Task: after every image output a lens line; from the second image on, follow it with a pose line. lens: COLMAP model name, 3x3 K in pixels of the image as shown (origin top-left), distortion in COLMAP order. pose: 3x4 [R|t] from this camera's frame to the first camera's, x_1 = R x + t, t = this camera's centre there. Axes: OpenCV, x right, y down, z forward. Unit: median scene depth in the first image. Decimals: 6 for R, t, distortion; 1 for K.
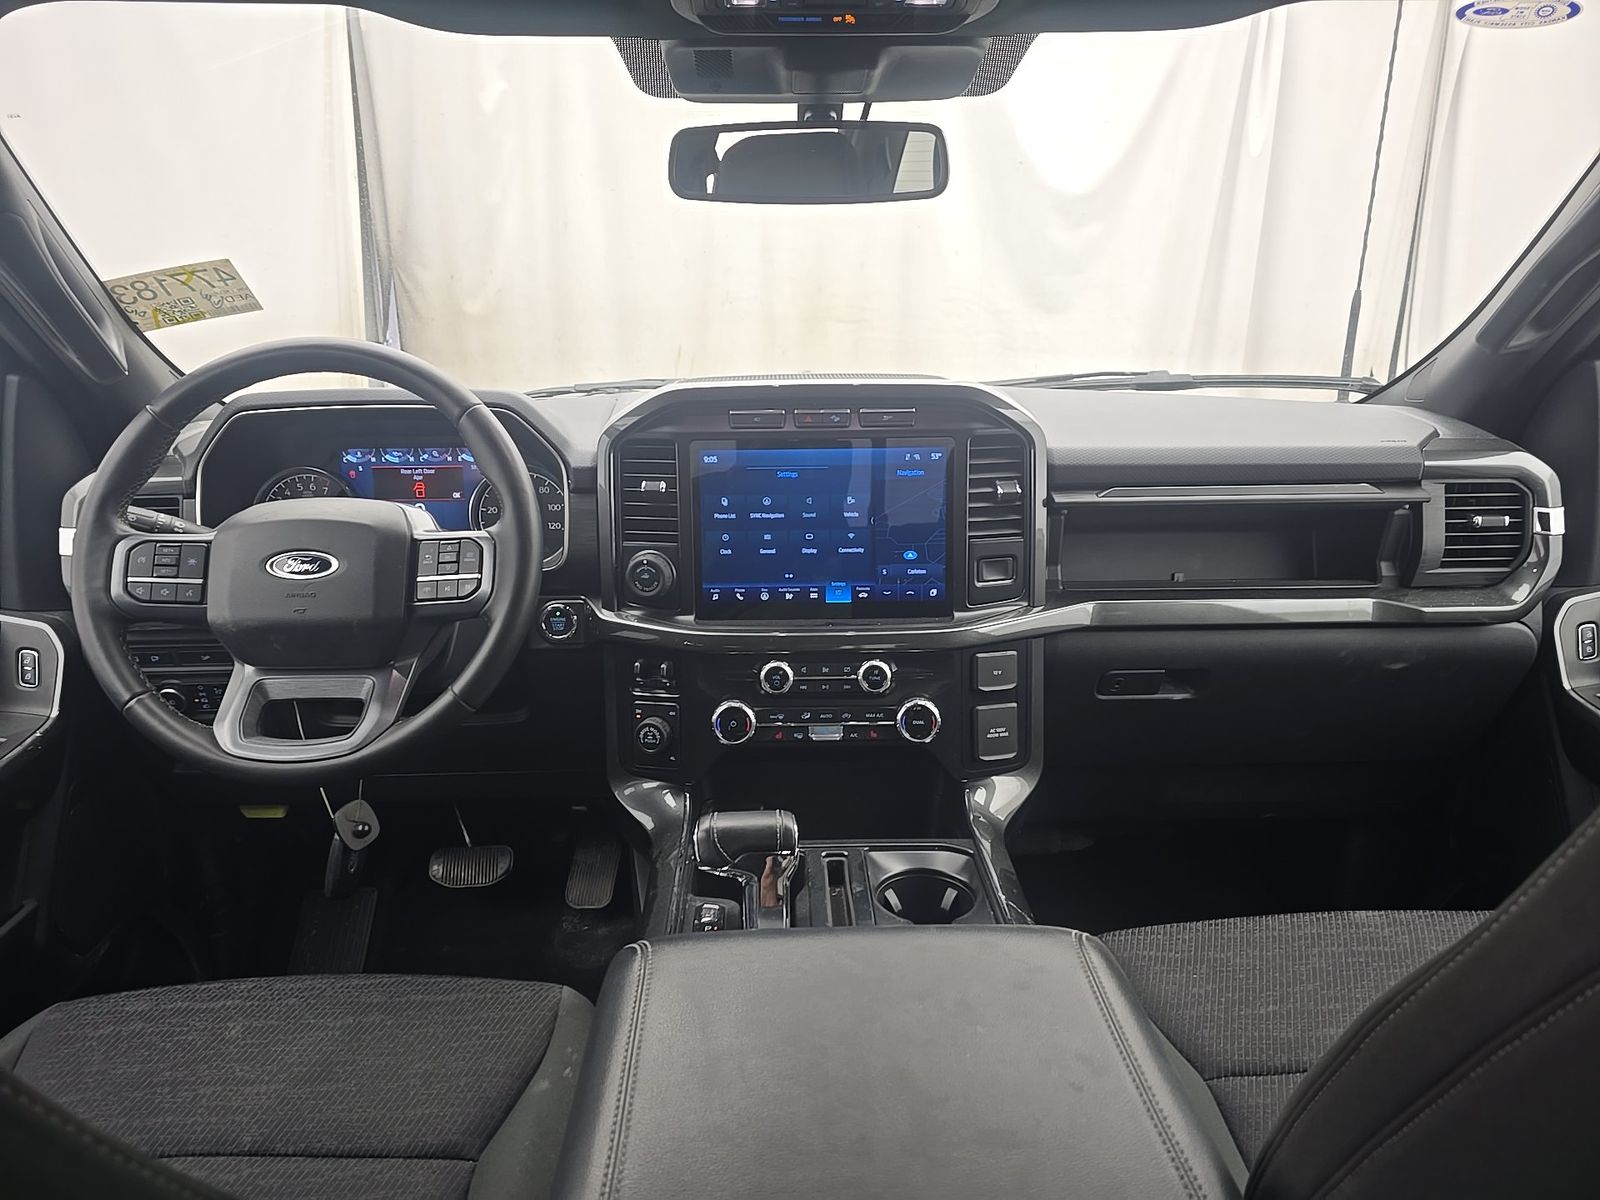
lens RADIAL K [[1066.3, 0, 843.2], [0, 1066.3, 608.6], [0, 0, 1]] dist [0.023964, -0.019759]
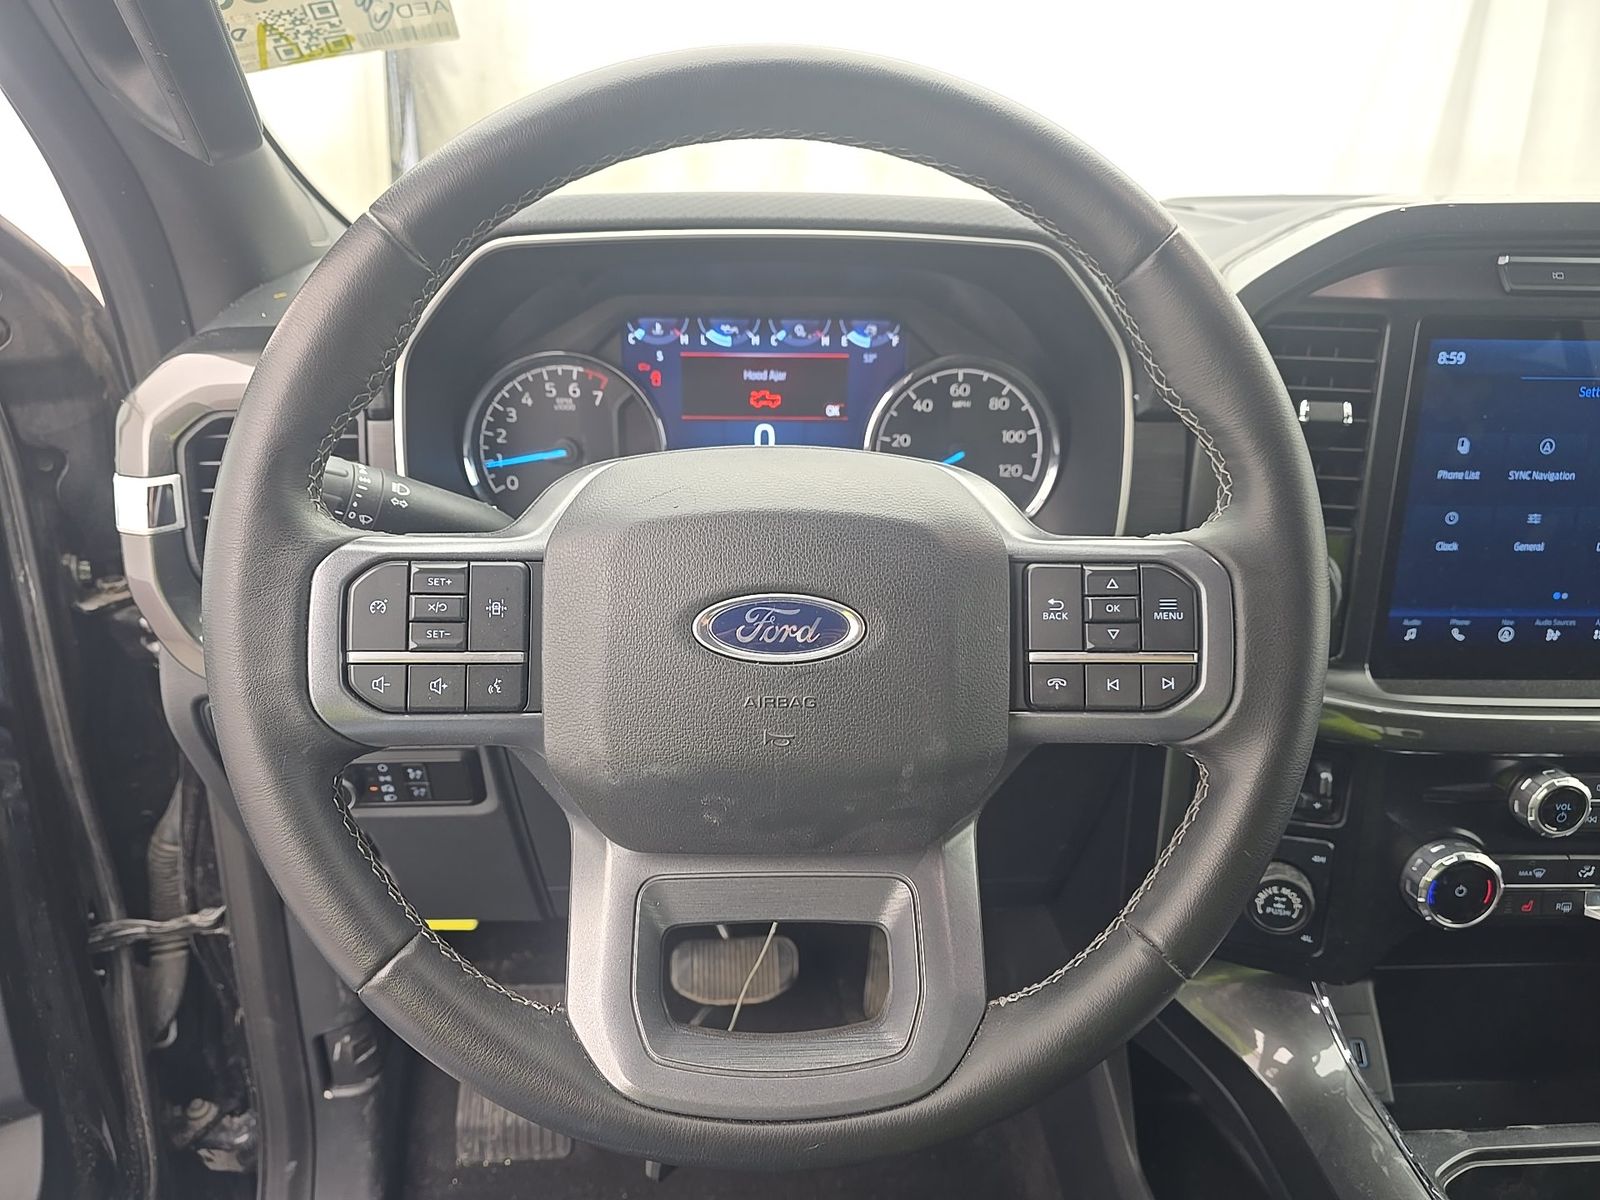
lens RADIAL K [[1066.3, 0, 802.8], [0, 1066.3, 597.3], [0, 0, 1]] dist [0.023964, -0.019759]
pose [[0.999772, 0.019516, 0.008718, -0.472753], [-0.020403, 0.992910, 0.117106, -0.093902], [-0.006370, -0.117257, 0.993081, 0.571196]]
